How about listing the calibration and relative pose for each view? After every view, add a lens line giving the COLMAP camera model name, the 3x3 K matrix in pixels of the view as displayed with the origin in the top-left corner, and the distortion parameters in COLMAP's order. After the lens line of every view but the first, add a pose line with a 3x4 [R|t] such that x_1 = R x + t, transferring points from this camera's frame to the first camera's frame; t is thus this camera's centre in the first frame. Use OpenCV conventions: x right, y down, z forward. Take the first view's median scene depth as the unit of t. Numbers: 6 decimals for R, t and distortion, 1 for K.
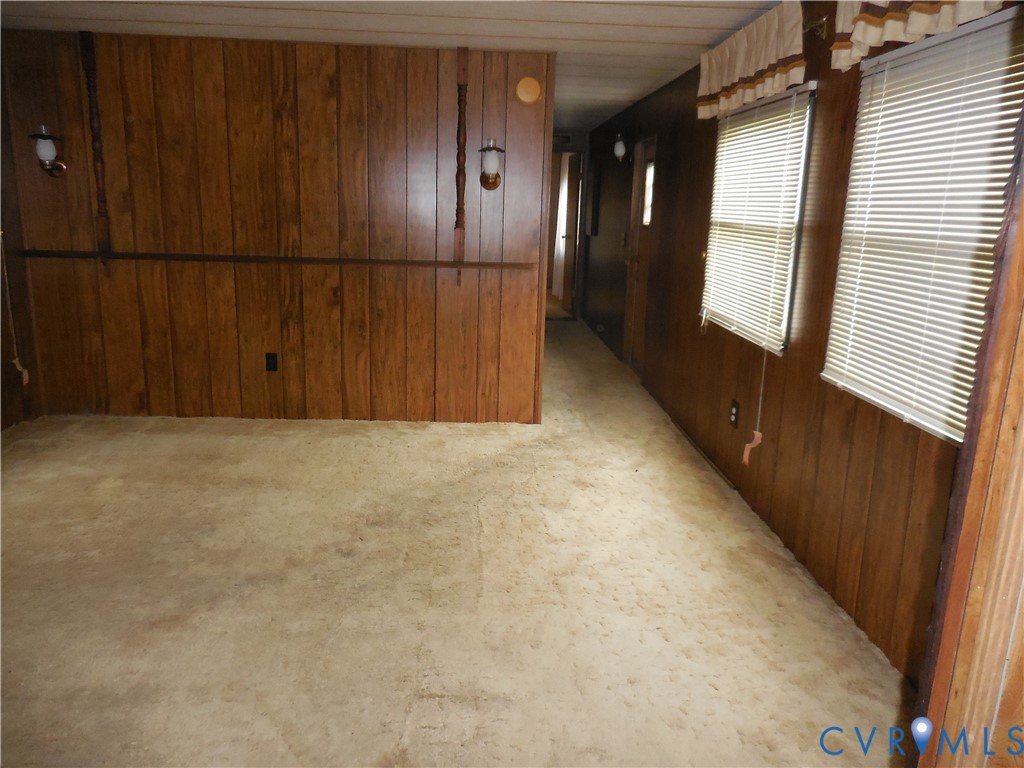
lens RADIAL K [[765.9, 0, 512.0], [0, 765.9, 384.0], [0, 0, 1]] dist [0.005195, -0.004956]
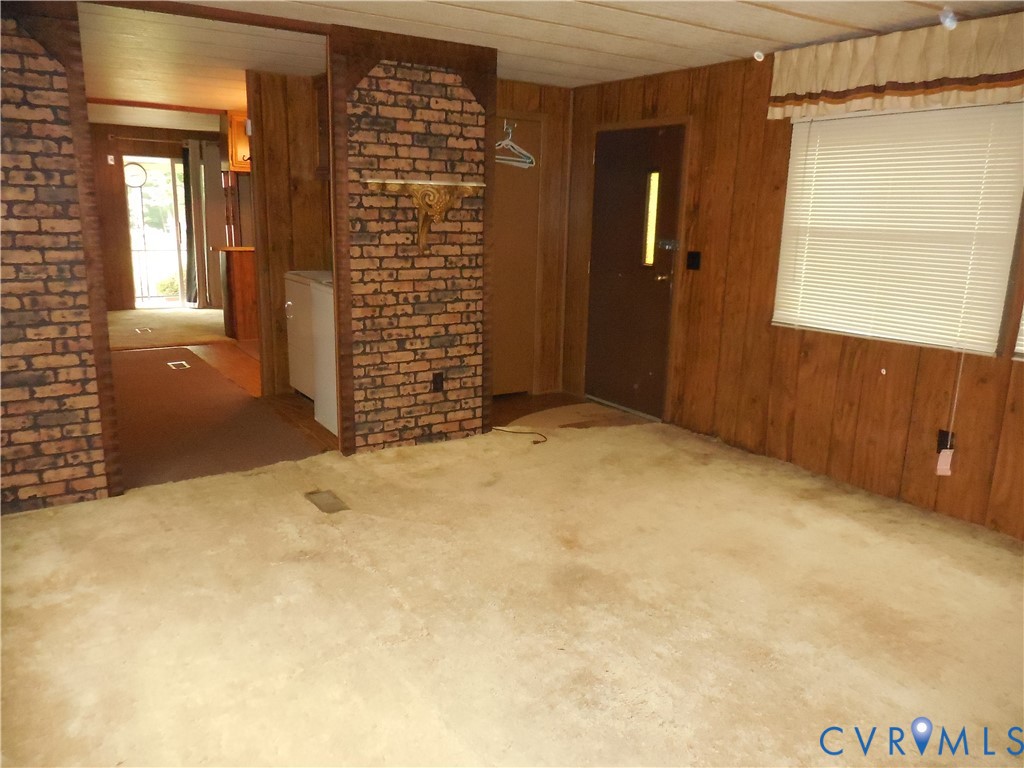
lens RADIAL K [[765.9, 0, 512.0], [0, 765.9, 384.0], [0, 0, 1]] dist [0.005195, -0.004956]
pose [[-0.858336, 0.063895, -0.509094, 0.153724], [-0.168287, 0.902270, 0.396974, -0.237807], [0.484705, 0.426411, -0.763698, 1.022077]]
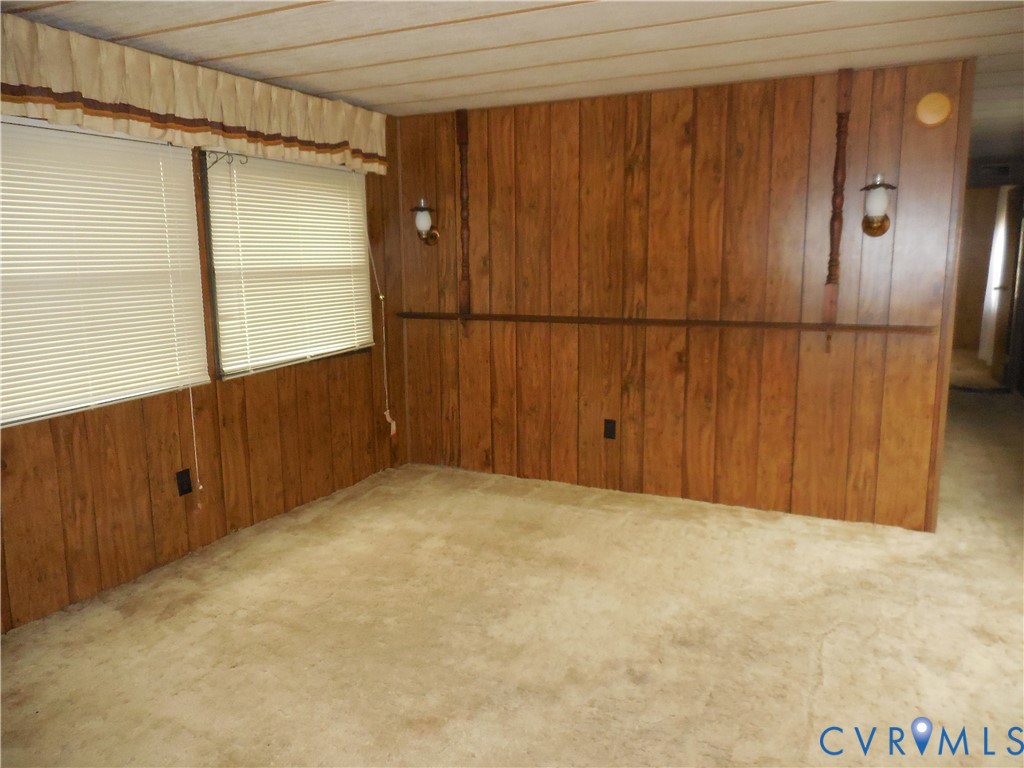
lens RADIAL K [[765.9, 0, 512.0], [0, 765.9, 384.0], [0, 0, 1]] dist [0.005195, -0.004956]
pose [[0.874952, 0.042532, -0.482338, 0.034277], [-0.076410, 0.995782, -0.050800, -0.028569], [0.478142, 0.081303, 0.874511, 0.125425]]
